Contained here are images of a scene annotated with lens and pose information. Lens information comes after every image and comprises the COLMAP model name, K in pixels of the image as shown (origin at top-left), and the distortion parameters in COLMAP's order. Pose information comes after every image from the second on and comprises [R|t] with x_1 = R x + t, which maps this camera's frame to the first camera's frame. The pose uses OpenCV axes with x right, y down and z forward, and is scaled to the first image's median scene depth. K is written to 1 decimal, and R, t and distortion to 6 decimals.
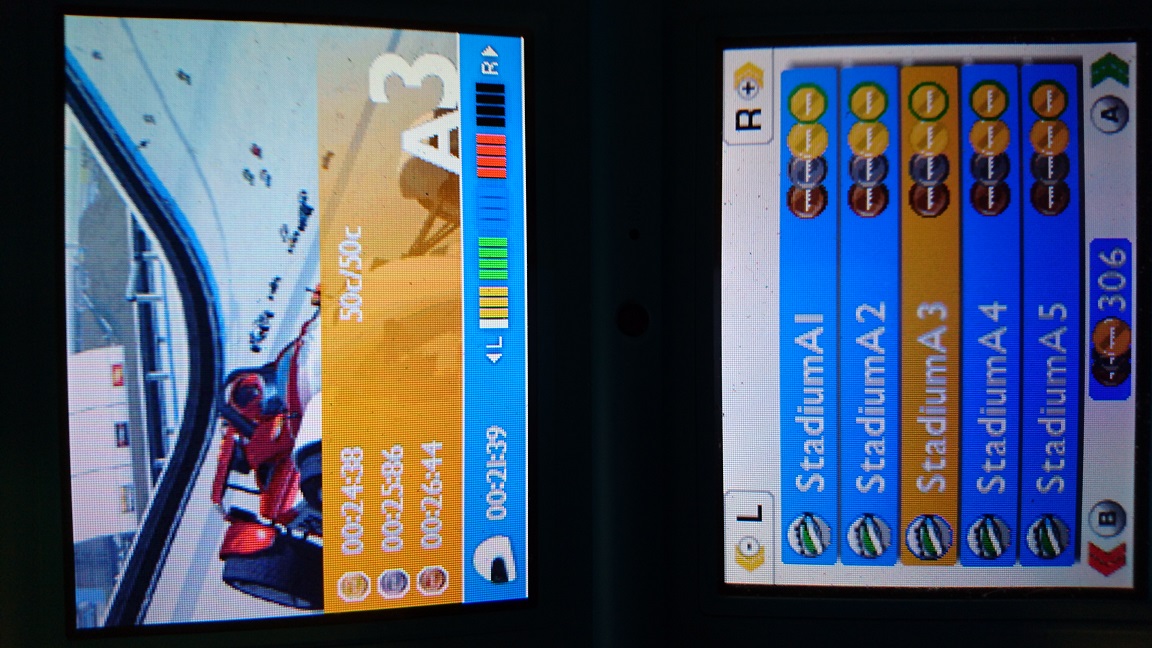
lens RADIAL K [[934.2, 0, 561.8], [0, 934.2, 336.7], [0, 0, 1]] dist [-0.033159, -0.086265]
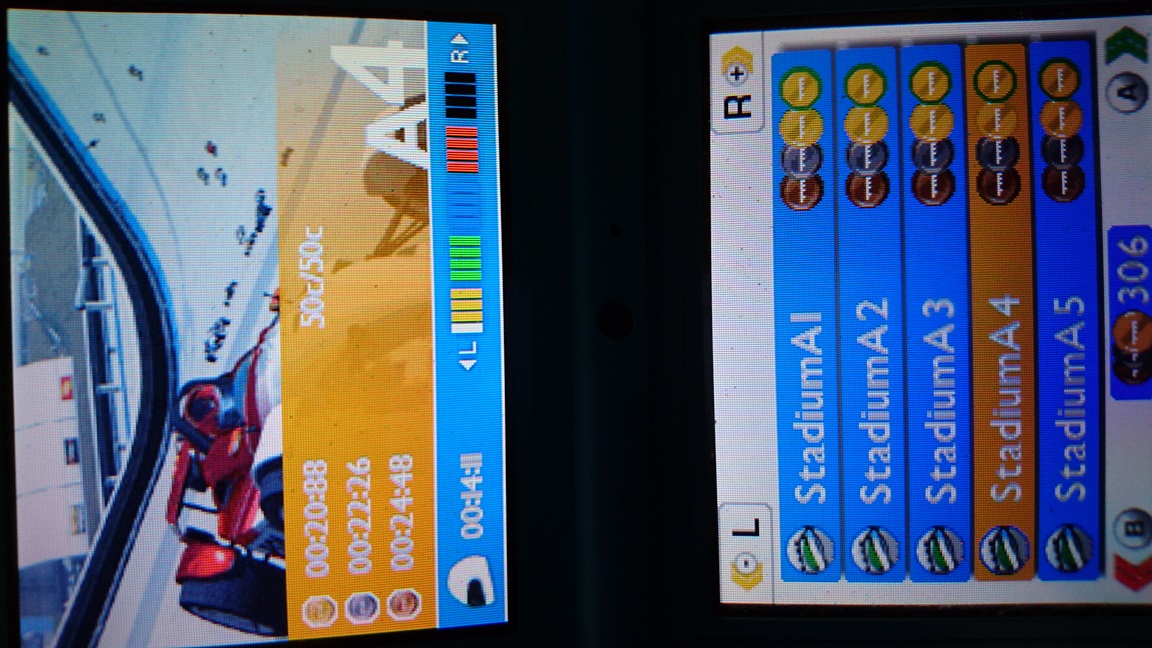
lens RADIAL K [[860.5, 0, 575.4], [0, 860.5, 313.0], [0, 0, 1]] dist [-0.061403, -0.021403]
pose [[0.999659, -0.014220, -0.021905, 0.055248], [0.013736, 0.999661, -0.022100, -0.008597], [0.022212, 0.021791, 0.999516, 0.143961]]
